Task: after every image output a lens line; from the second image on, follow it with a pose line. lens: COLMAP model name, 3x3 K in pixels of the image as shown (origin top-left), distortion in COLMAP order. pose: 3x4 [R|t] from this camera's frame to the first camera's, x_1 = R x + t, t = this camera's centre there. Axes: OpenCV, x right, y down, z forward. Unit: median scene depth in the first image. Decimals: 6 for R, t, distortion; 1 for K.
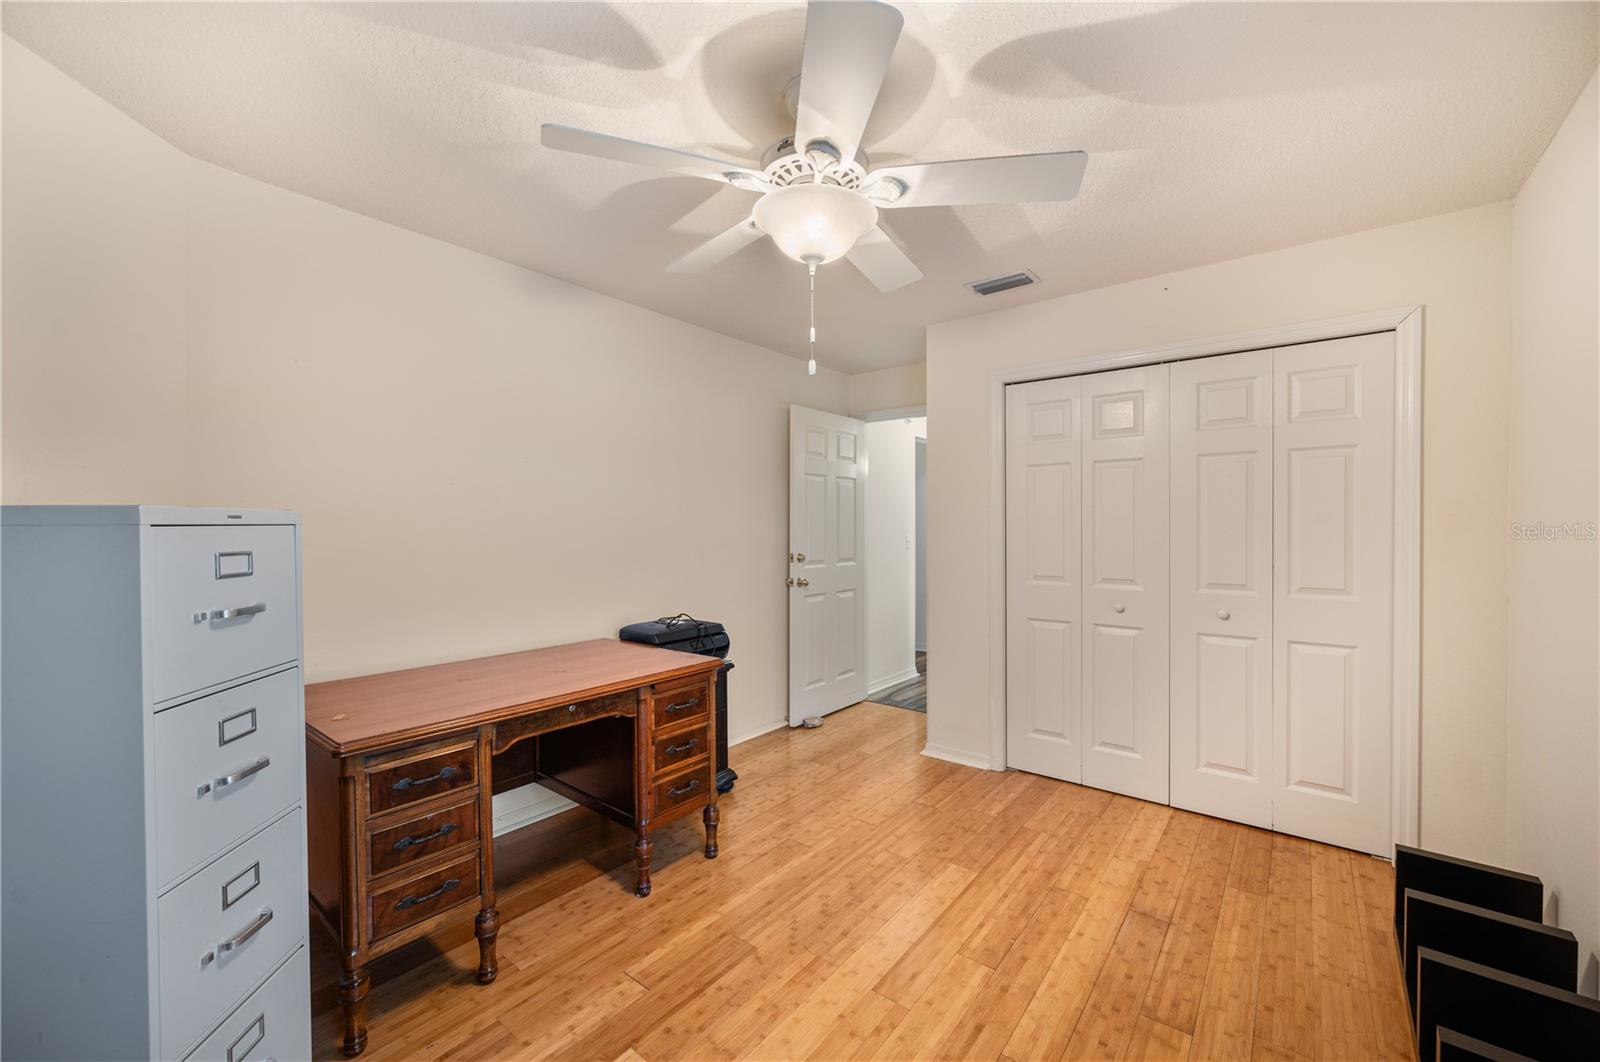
lens RADIAL K [[634.6, 0, 801.3], [0, 634.6, 531.0], [0, 0, 1]] dist [0.000435, -0.000427]
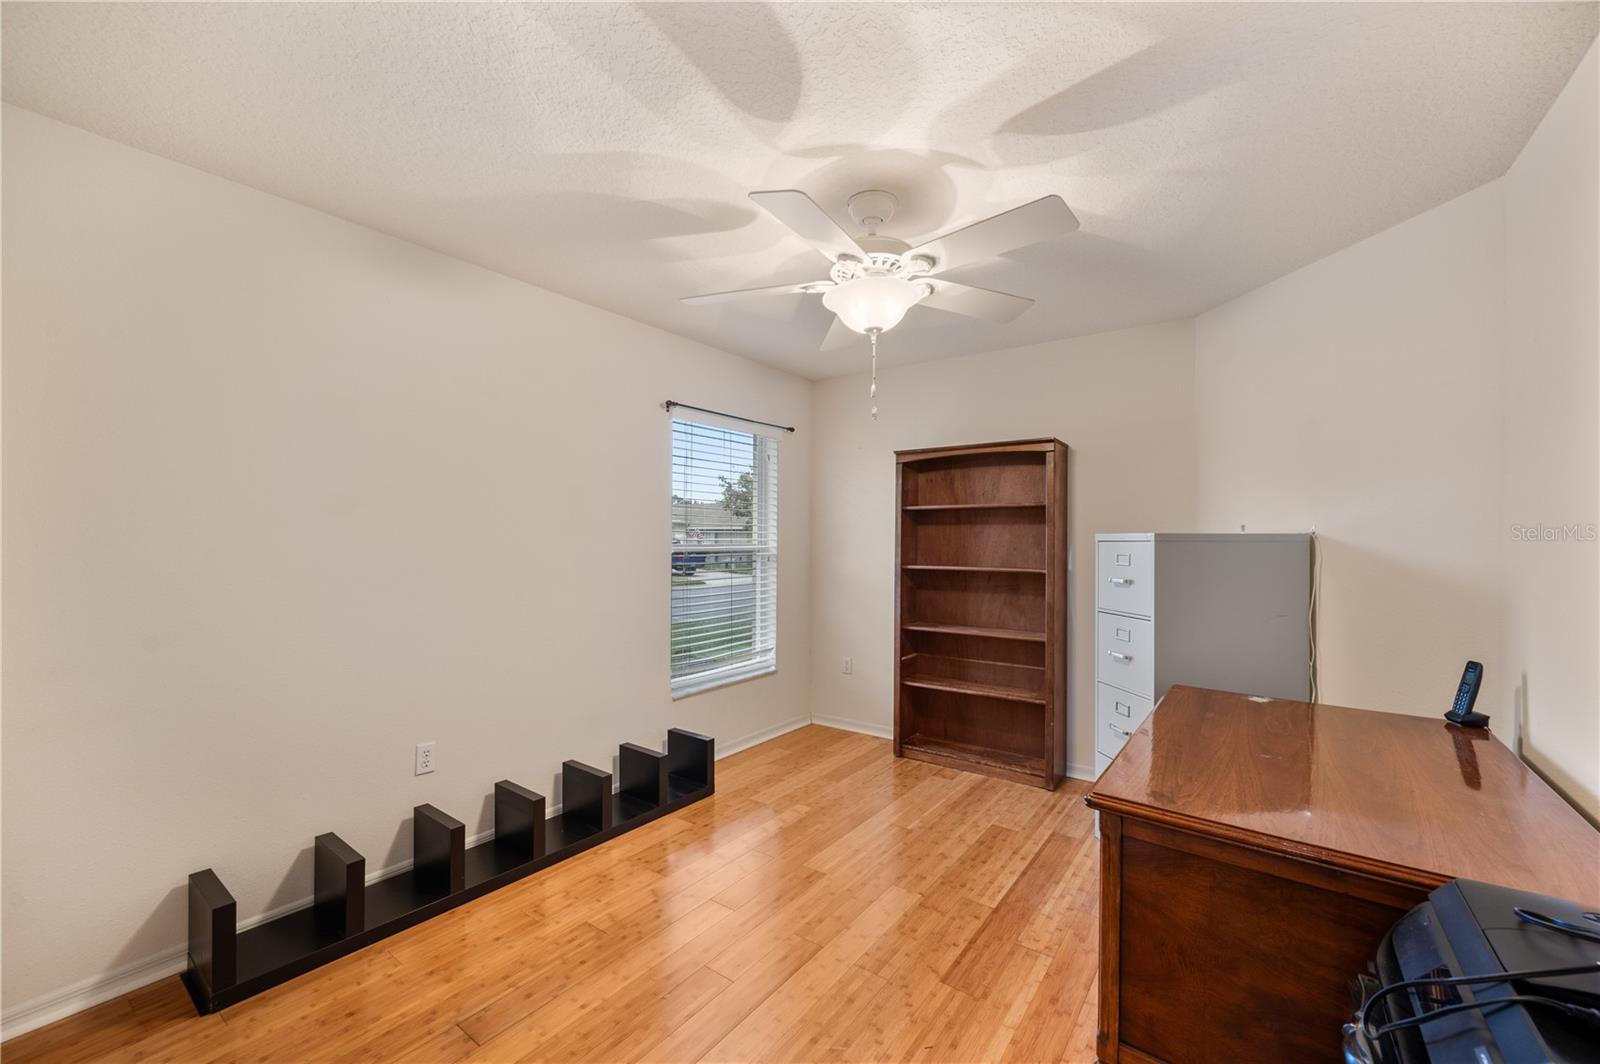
lens RADIAL K [[634.6, 0, 798.1], [0, 634.6, 535.1], [0, 0, 1]] dist [0.000435, -0.000427]
pose [[-0.999533, -0.003408, -0.030363, 0.184103], [-0.003688, 0.999951, 0.009163, -0.027455], [0.030330, 0.009270, -0.999497, 2.027653]]
